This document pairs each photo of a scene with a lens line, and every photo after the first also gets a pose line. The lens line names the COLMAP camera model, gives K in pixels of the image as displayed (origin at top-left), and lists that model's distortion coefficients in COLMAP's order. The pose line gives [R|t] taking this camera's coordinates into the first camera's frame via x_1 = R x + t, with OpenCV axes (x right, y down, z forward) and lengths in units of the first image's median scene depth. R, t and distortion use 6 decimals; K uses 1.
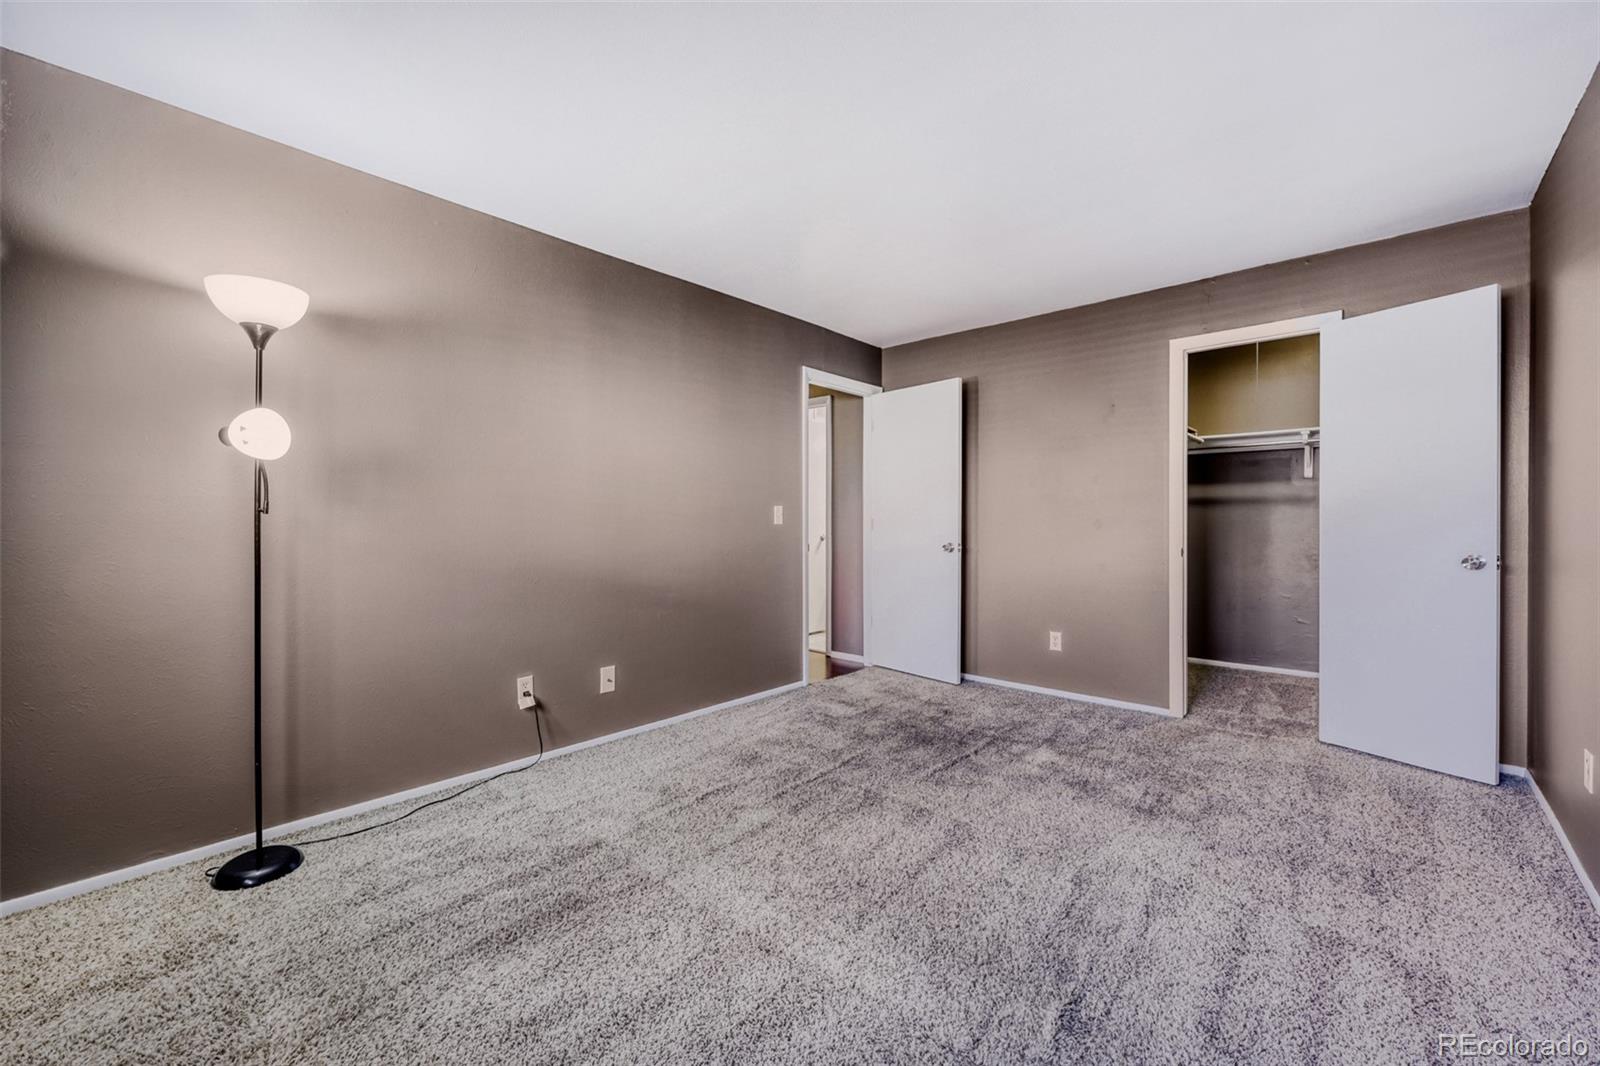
lens RADIAL K [[659.4, 0, 793.6], [0, 659.4, 526.2], [0, 0, 1]] dist [-0.000053, -0.000143]
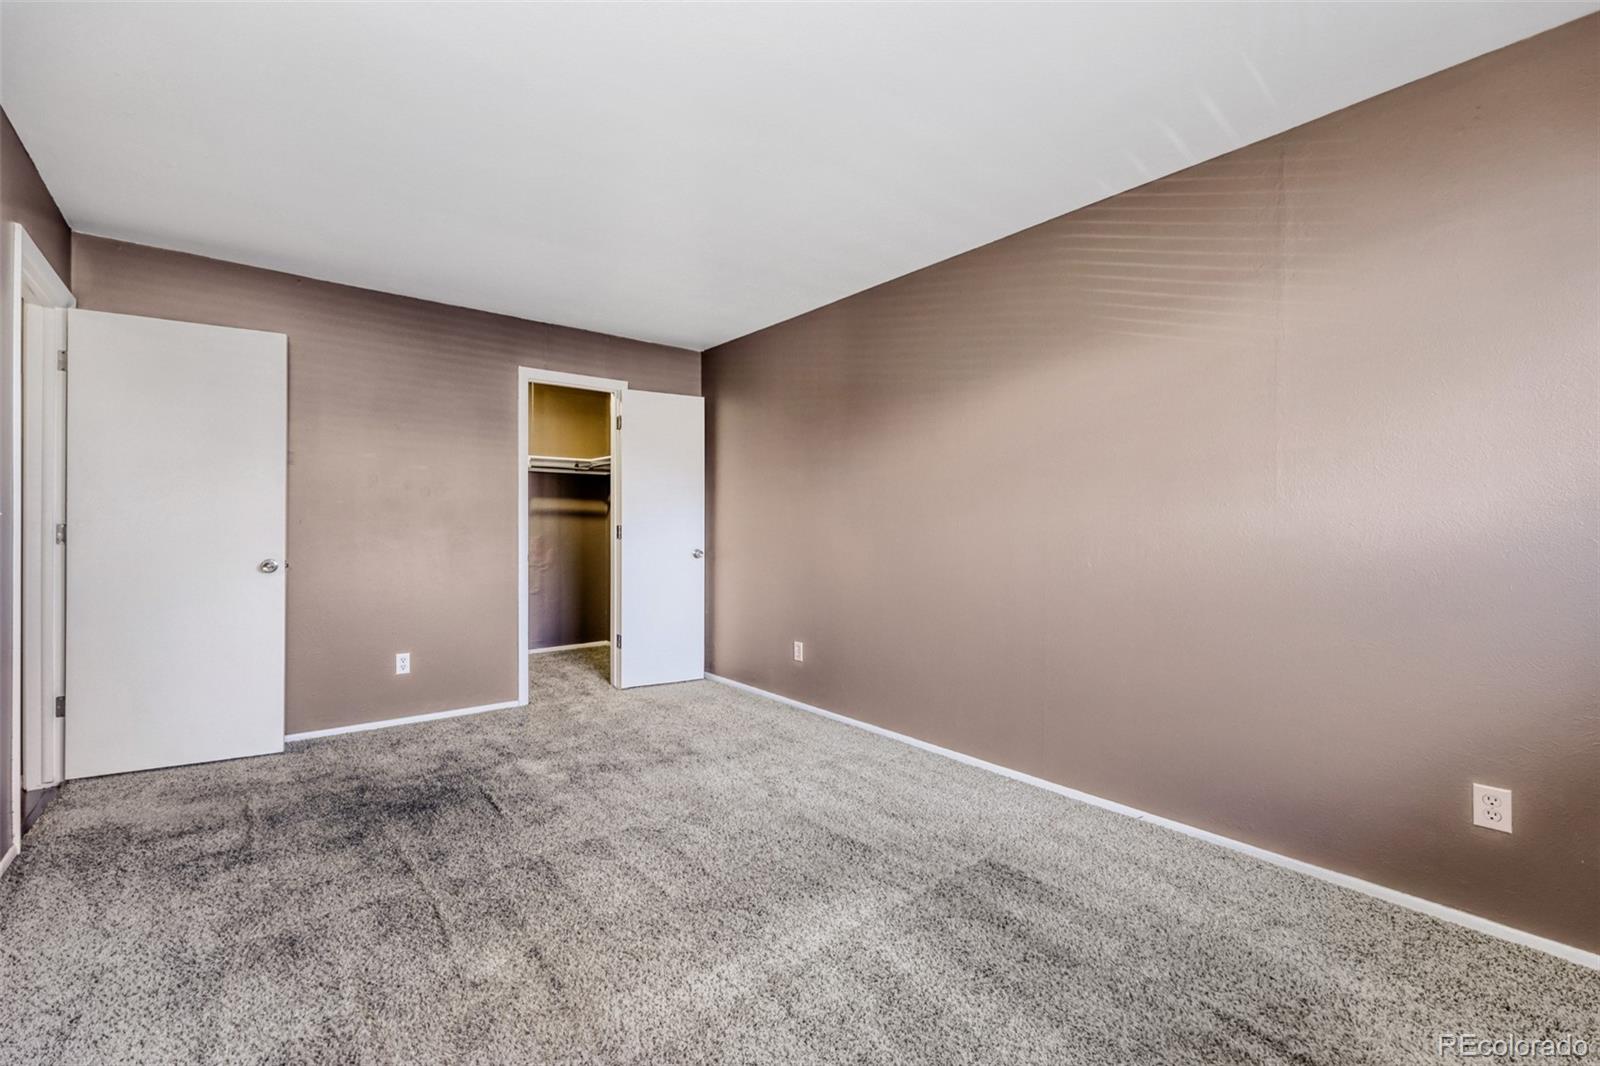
lens RADIAL K [[641.3, 0, 800.0], [0, 641.3, 533.0], [0, 0, 1]] dist [-0.000454, -0.000129]
pose [[0.152365, -0.001725, 0.988323, -0.505630], [0.004366, 0.999990, 0.001072, -0.001851], [-0.988315, 0.004152, 0.152371, 0.445378]]
